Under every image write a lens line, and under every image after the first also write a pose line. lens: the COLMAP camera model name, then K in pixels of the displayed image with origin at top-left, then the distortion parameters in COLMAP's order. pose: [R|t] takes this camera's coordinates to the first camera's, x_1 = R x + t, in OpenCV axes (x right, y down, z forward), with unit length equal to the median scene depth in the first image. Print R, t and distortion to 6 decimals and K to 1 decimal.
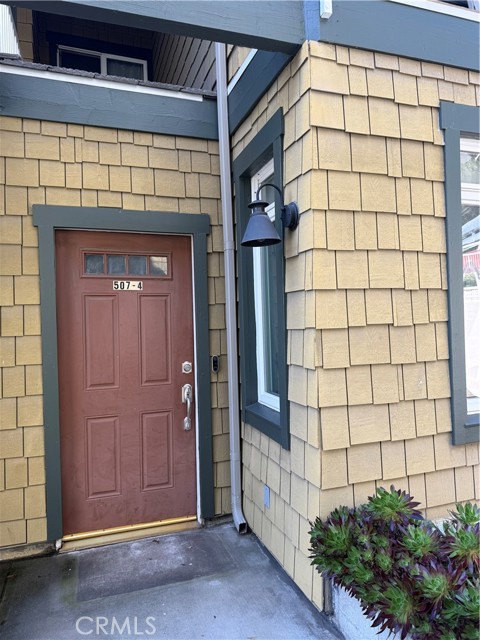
lens RADIAL K [[450.6, 0, 240.3], [0, 450.6, 326.4], [0, 0, 1]] dist [0.029211, -0.007519]
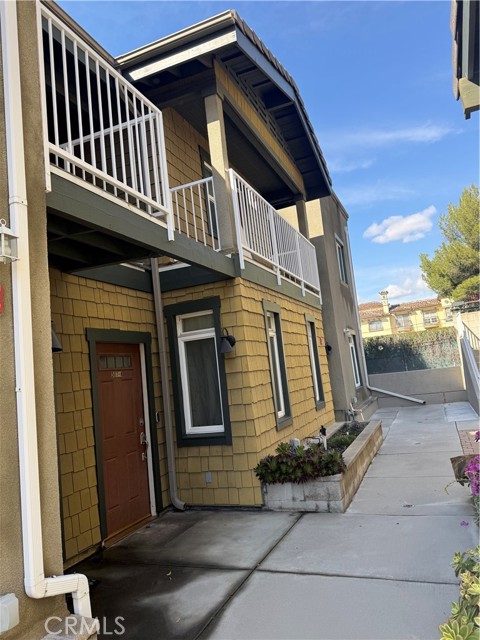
lens RADIAL K [[450.6, 0, 240.3], [0, 450.6, 317.9], [0, 0, 1]] dist [0.029211, -0.007519]
pose [[0.671361, 0.047407, 0.739612, -1.245846], [0.094838, 0.984252, -0.149175, -0.003711], [-0.735037, 0.170294, 0.656293, -0.484079]]
